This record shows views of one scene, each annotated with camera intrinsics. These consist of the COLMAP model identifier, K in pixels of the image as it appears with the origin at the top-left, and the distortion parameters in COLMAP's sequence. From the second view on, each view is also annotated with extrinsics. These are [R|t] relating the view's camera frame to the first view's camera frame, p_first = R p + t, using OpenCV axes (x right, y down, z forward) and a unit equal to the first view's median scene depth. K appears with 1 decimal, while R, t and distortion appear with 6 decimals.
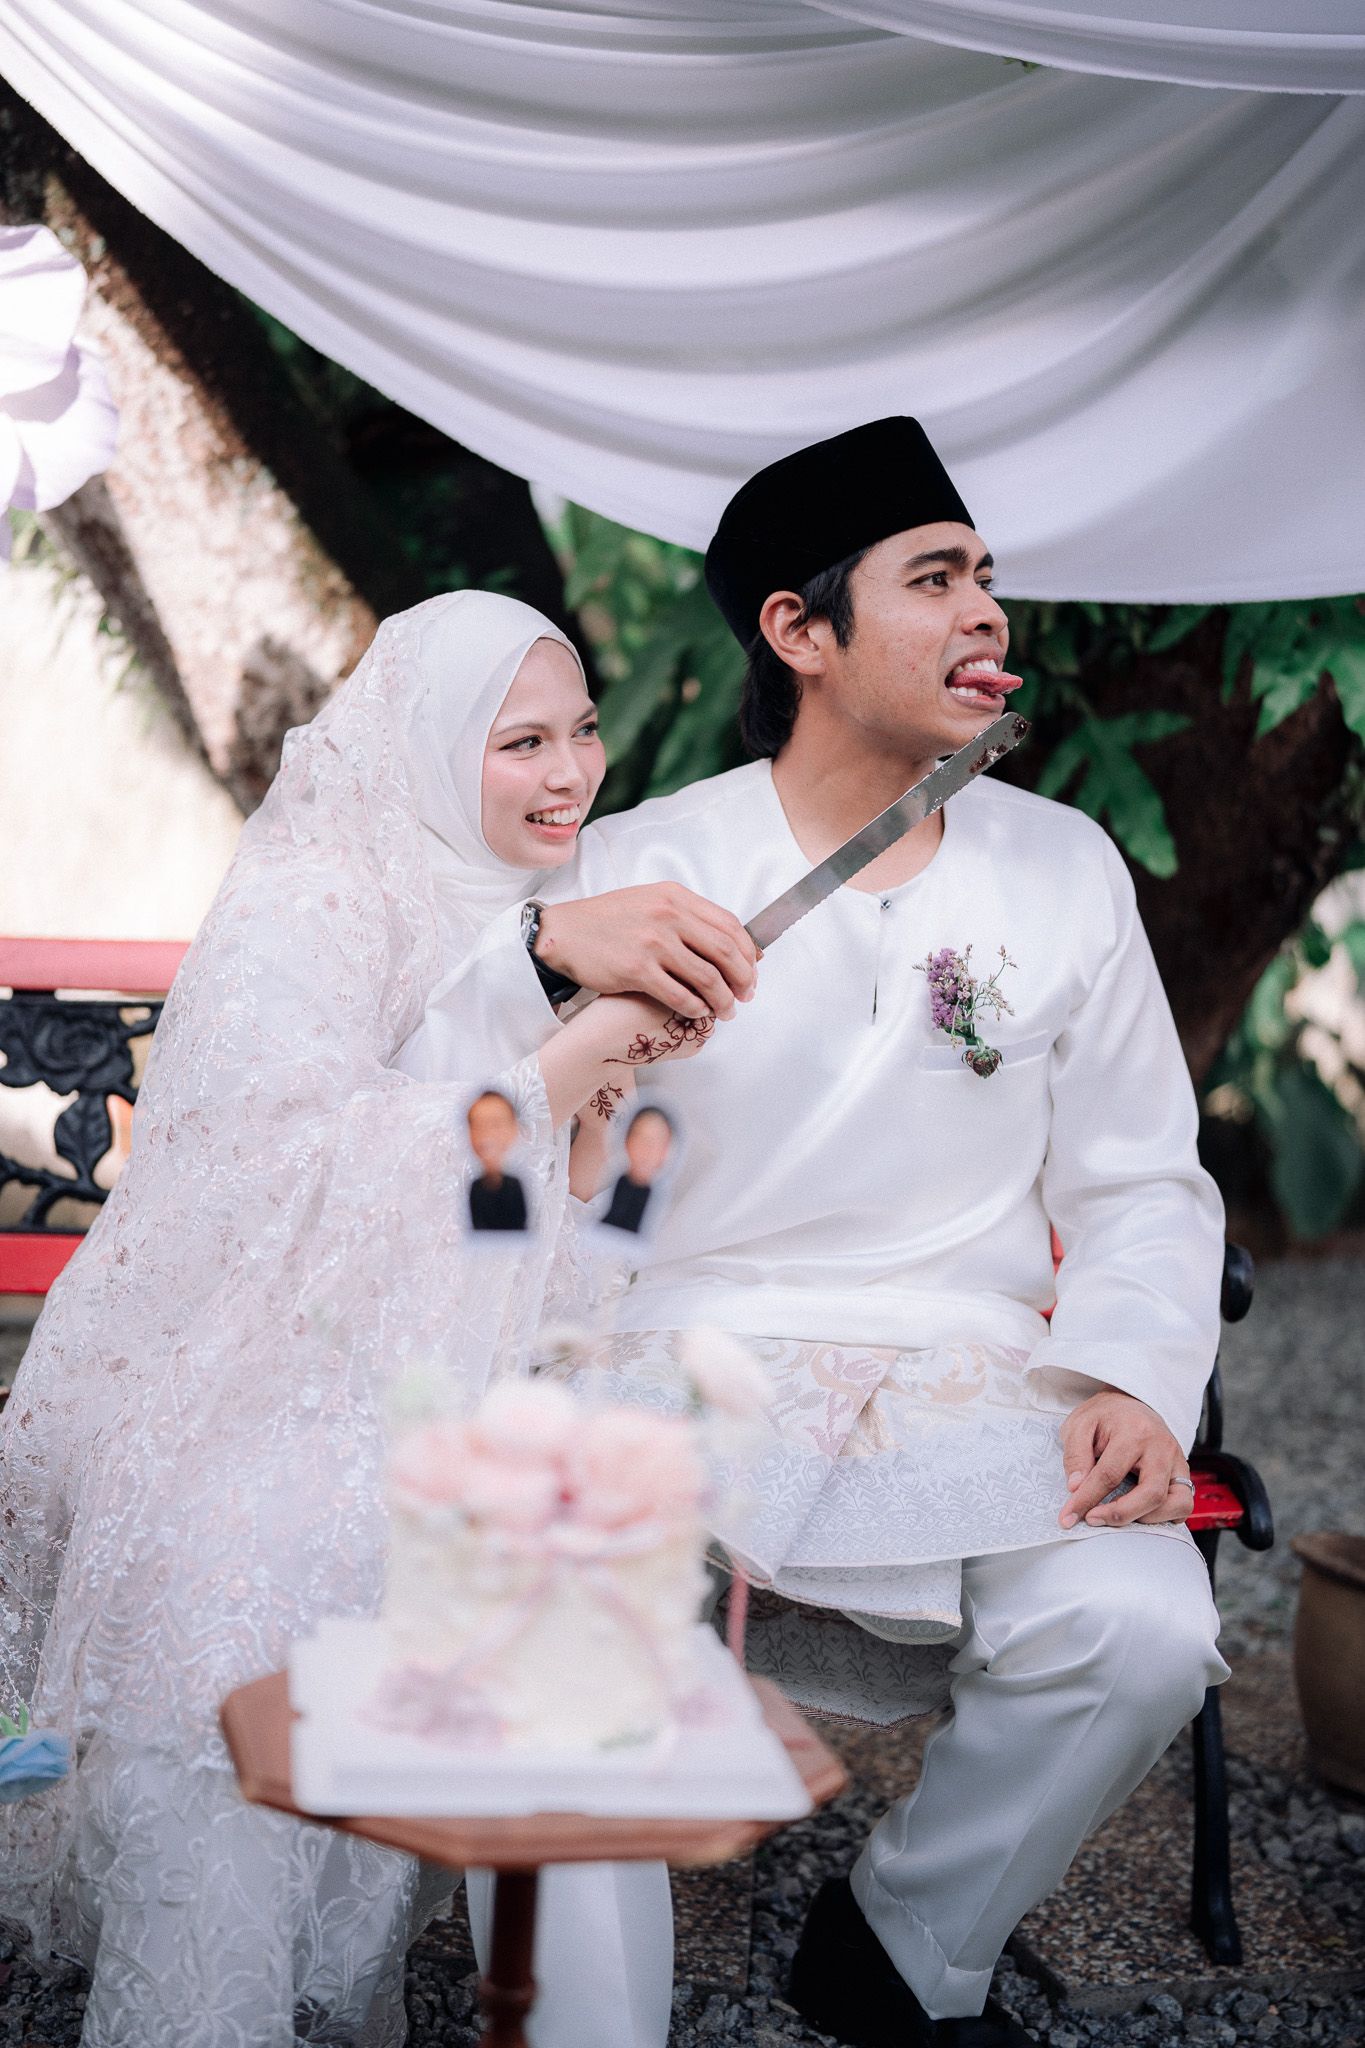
lens RADIAL K [[3028.0, 0, 676.7], [0, 3028.0, 998.4], [0, 0, 1]] dist [-0.036351, 0.044207]
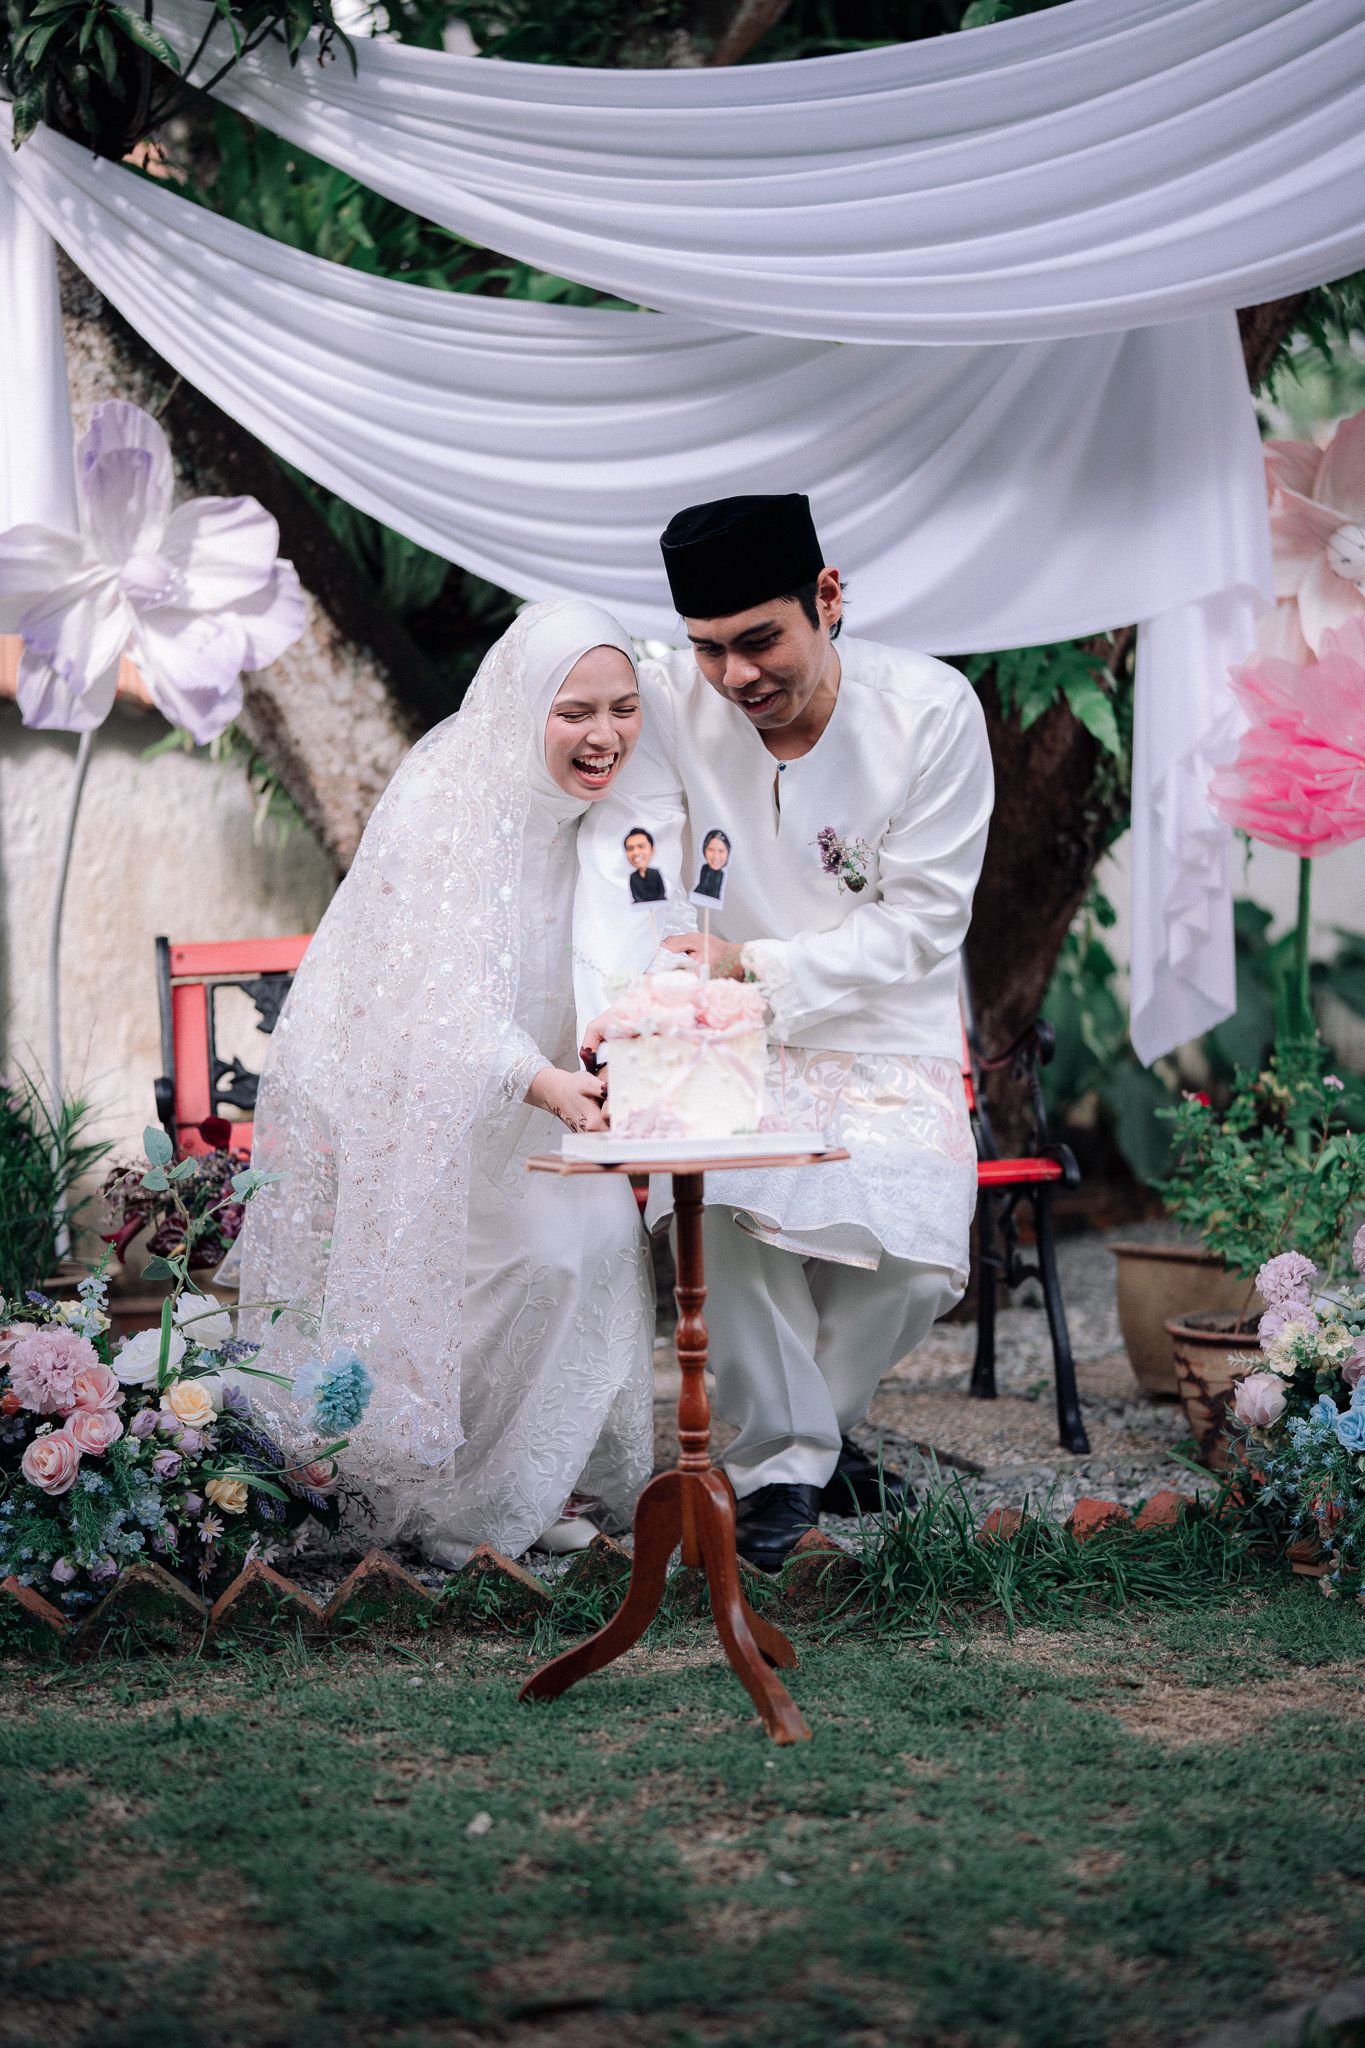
lens RADIAL K [[3048.7, 0, 682.5], [0, 3048.7, 1024.0], [0, 0, 1]] dist [-0.033529, -0.090832]
pose [[0.994063, -0.102367, 0.036870, -0.055195], [0.104629, 0.992335, -0.065761, 0.129503], [-0.029855, 0.069228, 0.997154, -0.511890]]
